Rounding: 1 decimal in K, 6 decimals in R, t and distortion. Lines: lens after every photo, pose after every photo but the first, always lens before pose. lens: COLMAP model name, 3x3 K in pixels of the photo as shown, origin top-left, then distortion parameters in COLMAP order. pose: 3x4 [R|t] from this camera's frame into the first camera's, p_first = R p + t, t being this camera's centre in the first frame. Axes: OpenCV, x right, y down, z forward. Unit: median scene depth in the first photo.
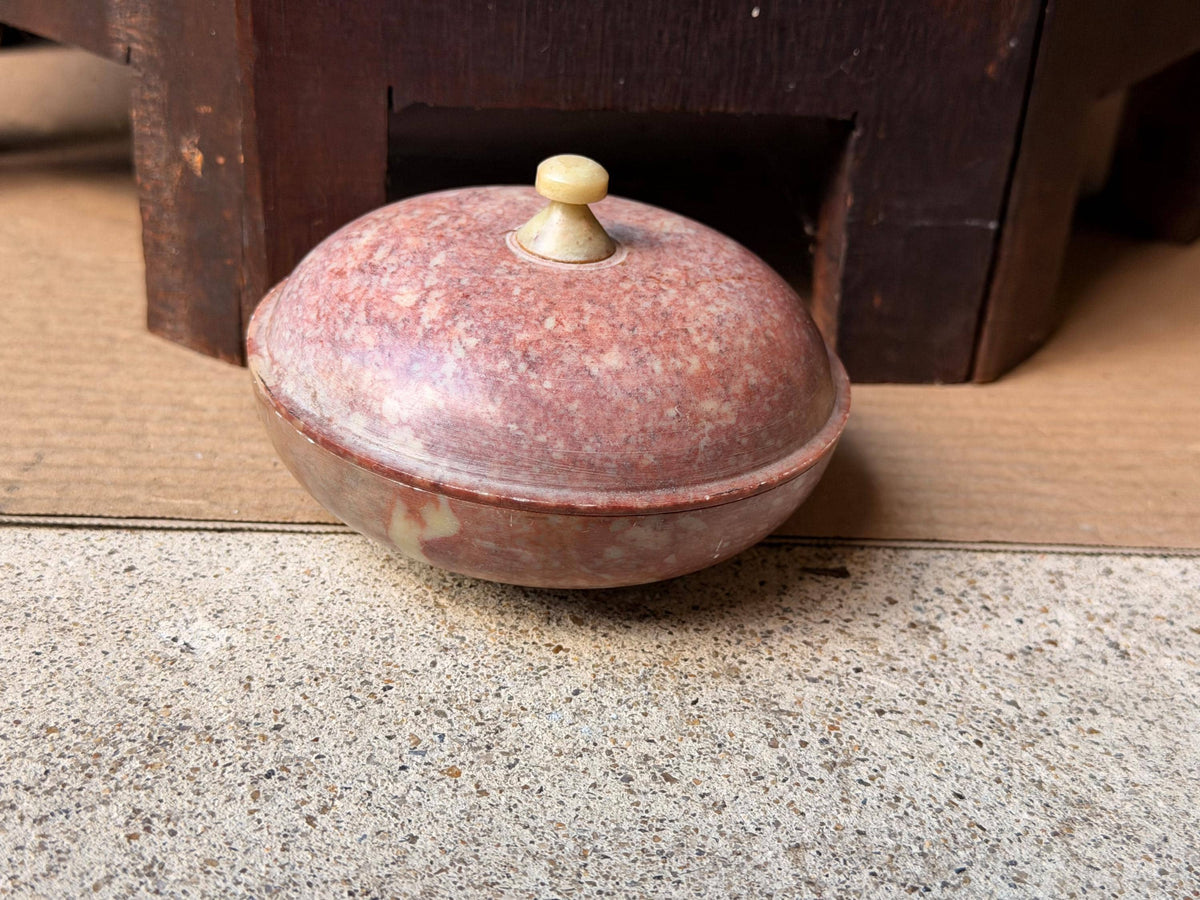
lens RADIAL K [[1752.1, 0, 599.0], [0, 1752.1, 454.0], [0, 0, 1]] dist [0.095822, 0.000000]
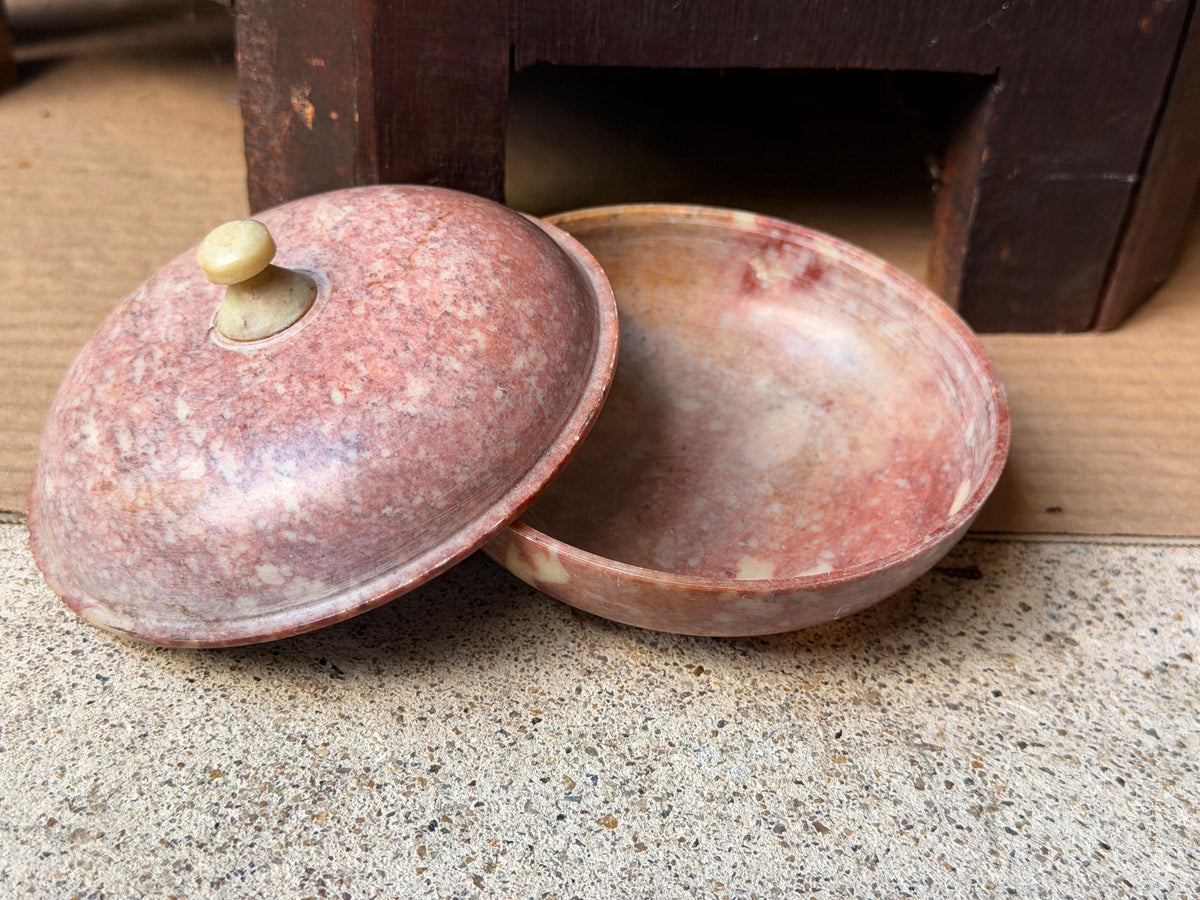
lens RADIAL K [[1752.1, 0, 603.1], [0, 1752.1, 486.9], [0, 0, 1]] dist [0.095822, 0.000000]
pose [[0.999904, 0.013780, -0.001263, -0.078430], [-0.013351, 0.984666, 0.173939, -0.166506], [0.003641, -0.173905, 0.984756, 0.027838]]
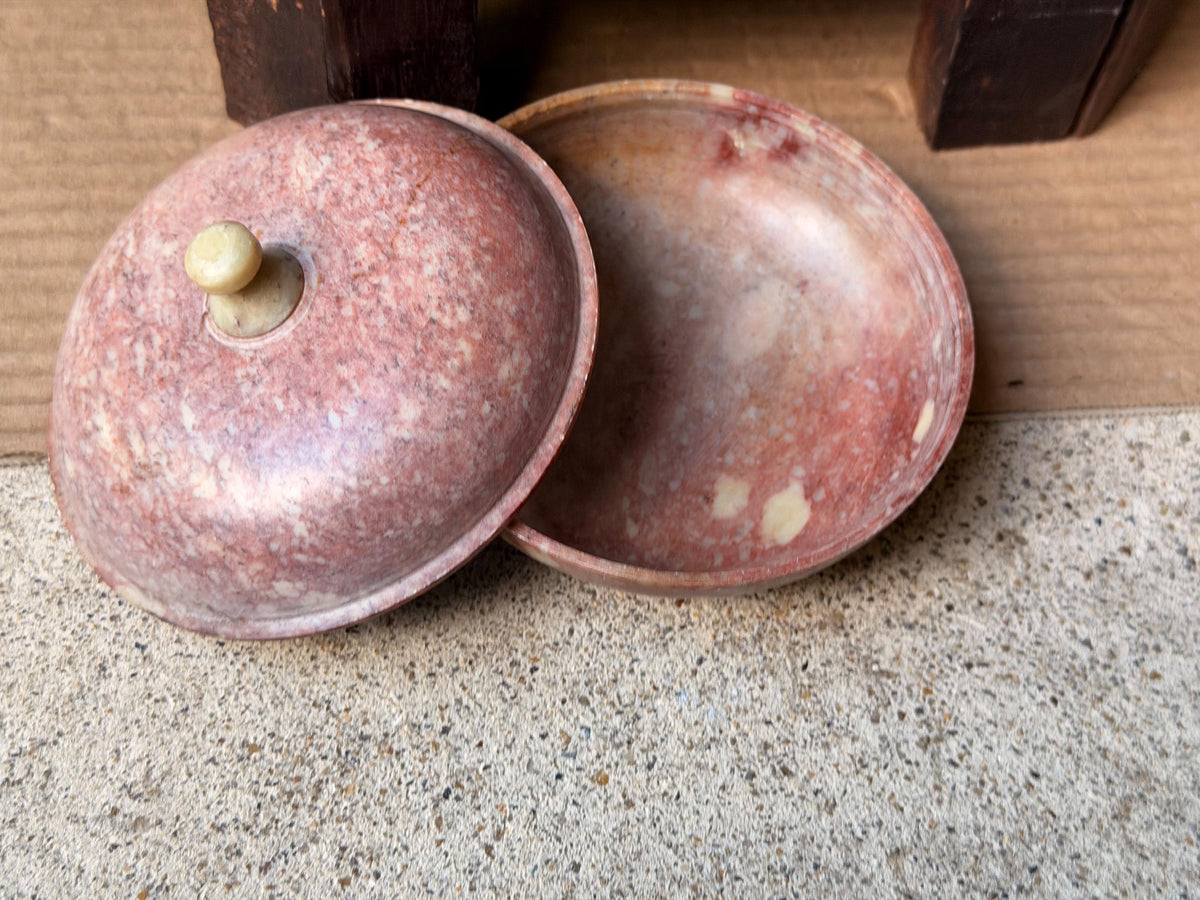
lens RADIAL K [[1752.1, 0, 602.0], [0, 1752.1, 429.4], [0, 0, 1]] dist [0.095822, 0.000000]
pose [[0.999907, -0.013476, 0.002319, -0.073406], [0.010586, 0.870205, 0.492577, -0.527095], [-0.008656, -0.492506, 0.870266, 0.091041]]
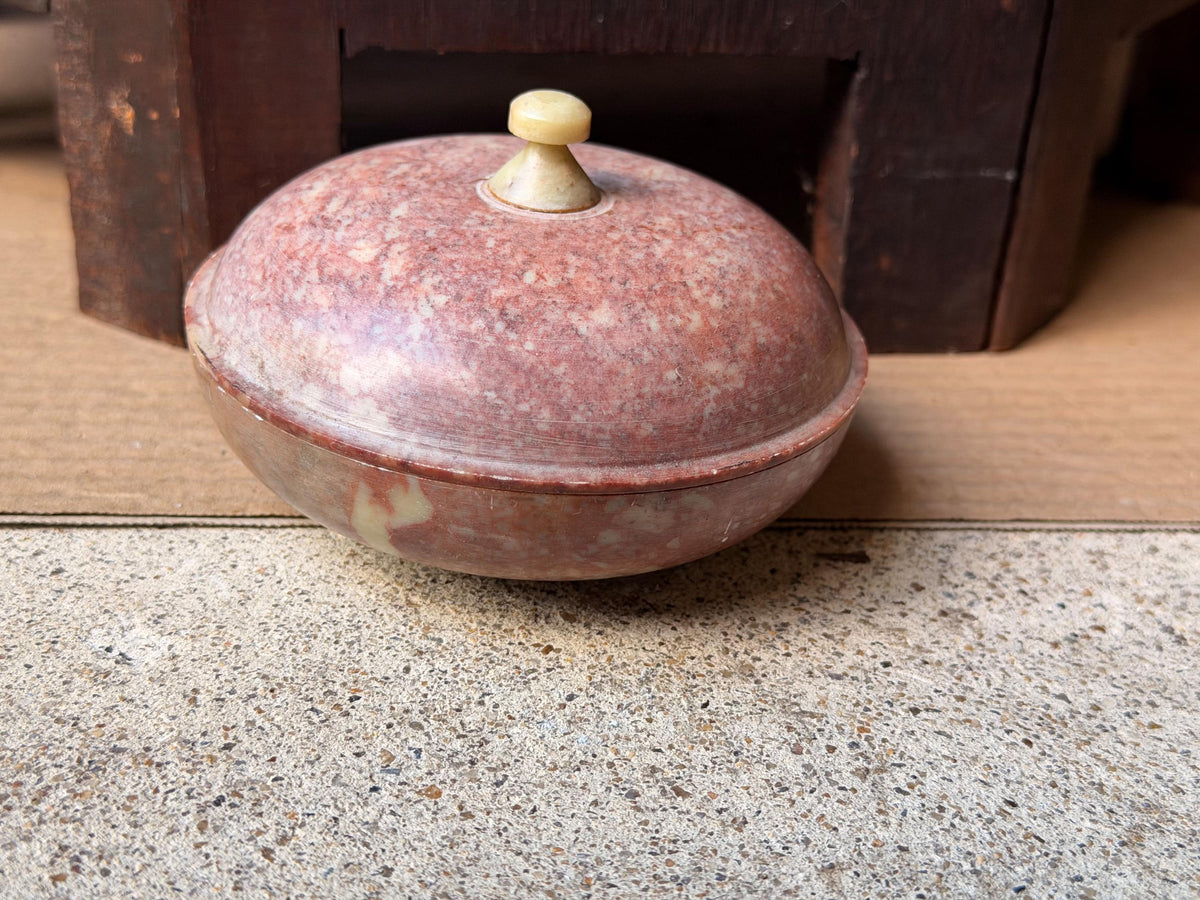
lens RADIAL K [[1752.1, 0, 607.0], [0, 1752.1, 488.8], [0, 0, 1]] dist [0.095822, 0.000000]
pose [[0.999493, -0.023797, 0.021159, -0.010247], [0.023514, 0.999632, 0.013490, 0.019160], [-0.021472, -0.012986, 0.999685, 0.117961]]
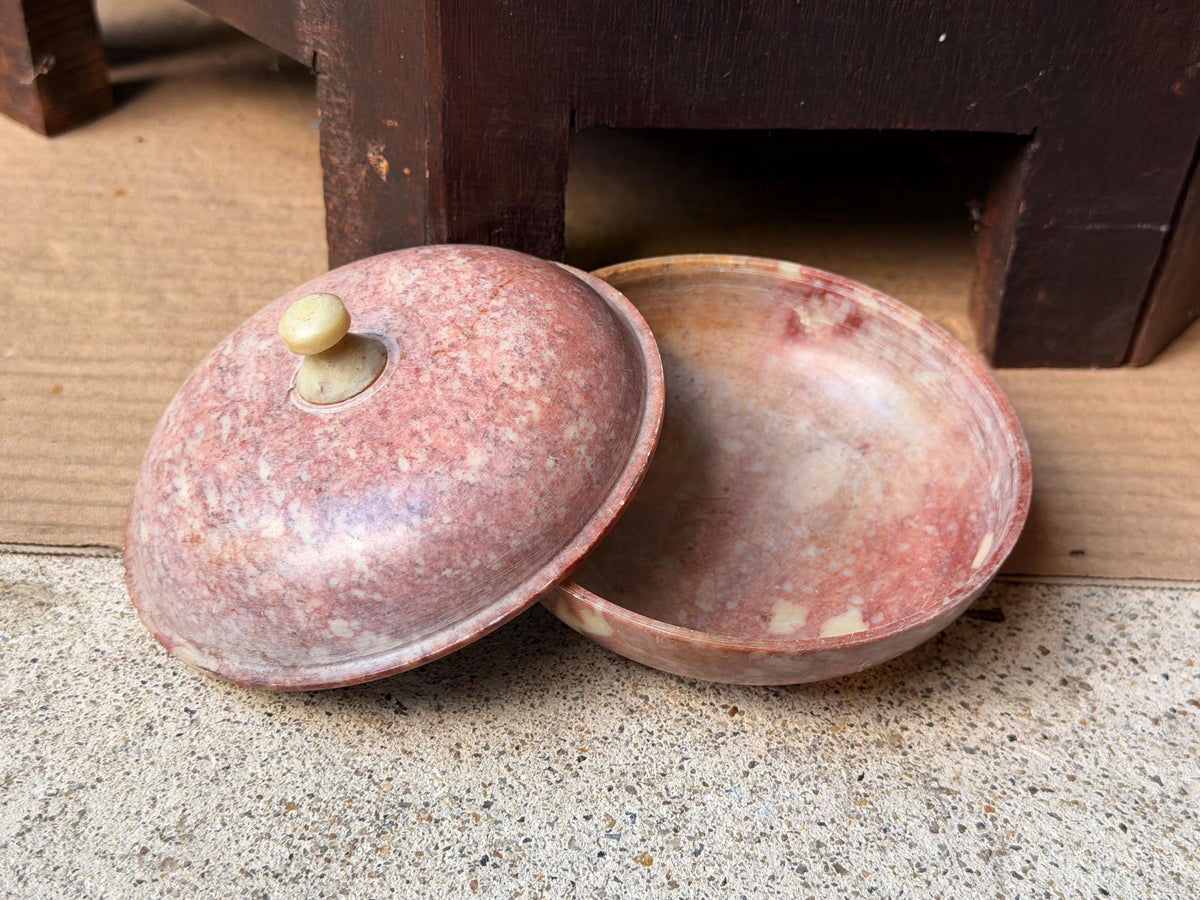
lens RADIAL K [[1752.1, 0, 600.7], [0, 1752.1, 455.5], [0, 0, 1]] dist [0.095822, 0.000000]
pose [[0.998517, 0.029929, -0.045474, -0.060815], [-0.019810, 0.977811, 0.208552, -0.268901], [0.050707, -0.207342, 0.976953, -0.035125]]
